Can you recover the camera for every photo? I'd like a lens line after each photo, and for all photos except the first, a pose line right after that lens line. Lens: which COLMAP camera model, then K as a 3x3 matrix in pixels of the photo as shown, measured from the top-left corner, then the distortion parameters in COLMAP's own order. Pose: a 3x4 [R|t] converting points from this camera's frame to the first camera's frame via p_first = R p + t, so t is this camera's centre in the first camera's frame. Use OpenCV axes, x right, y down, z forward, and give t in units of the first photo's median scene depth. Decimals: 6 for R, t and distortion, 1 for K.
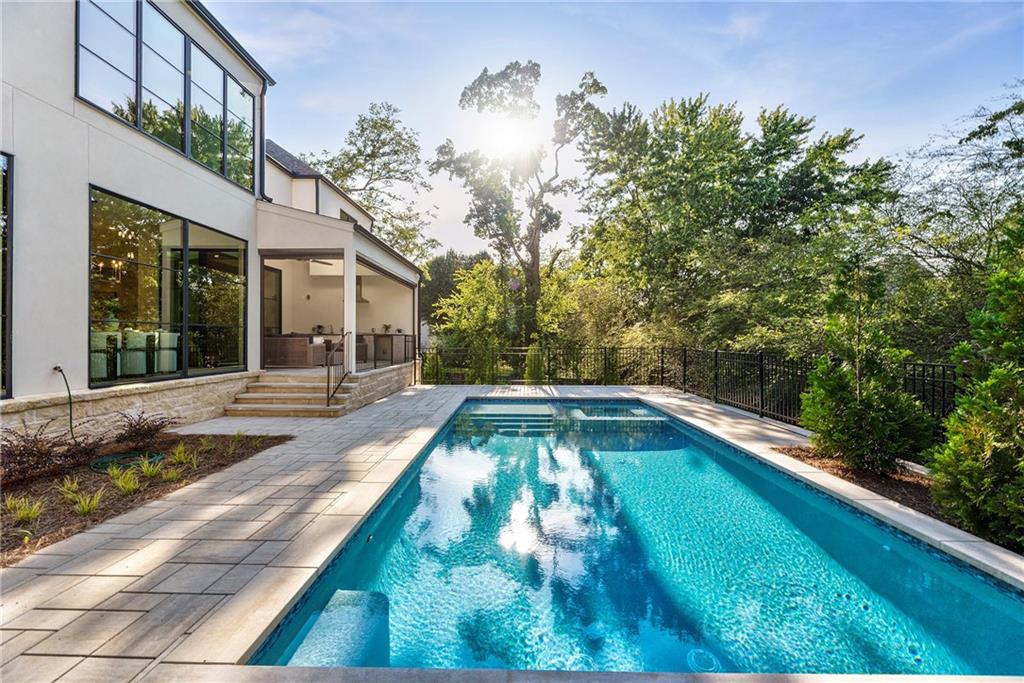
lens RADIAL K [[416.3, 0, 511.2], [0, 416.3, 338.8], [0, 0, 1]] dist [-0.000941, -0.000058]
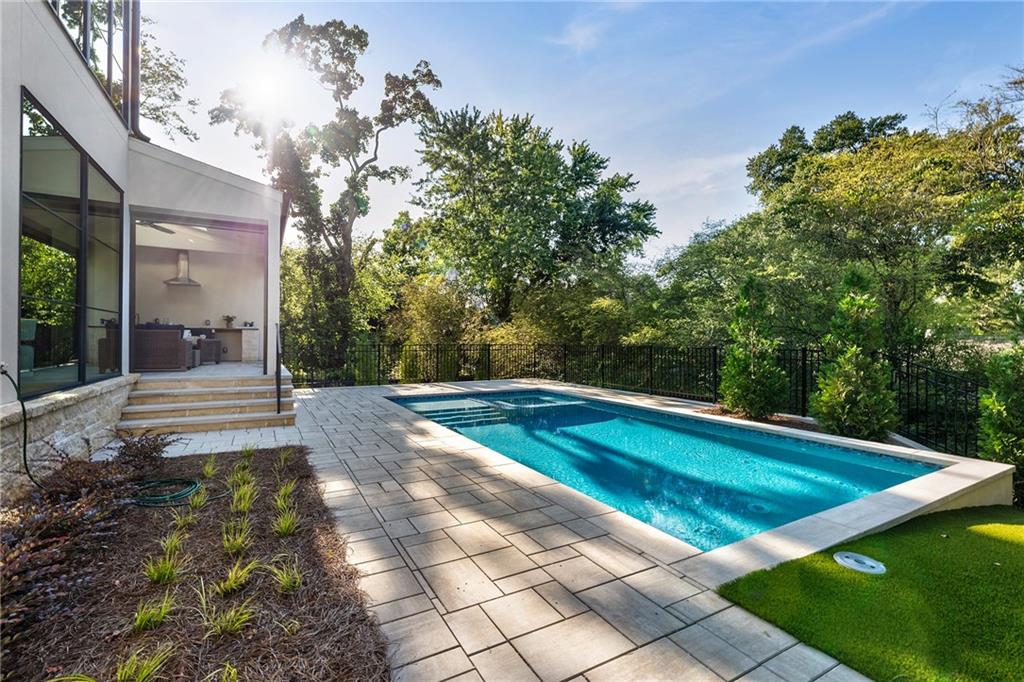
lens RADIAL K [[444.8, 0, 512.0], [0, 444.8, 341.0], [0, 0, 1]] dist [-0.000606, 0.000083]
pose [[0.862382, 0.001006, 0.506257, -0.152698], [-0.003978, 0.999981, 0.004789, 0.004274], [-0.506242, -0.006144, 0.862369, 0.002172]]
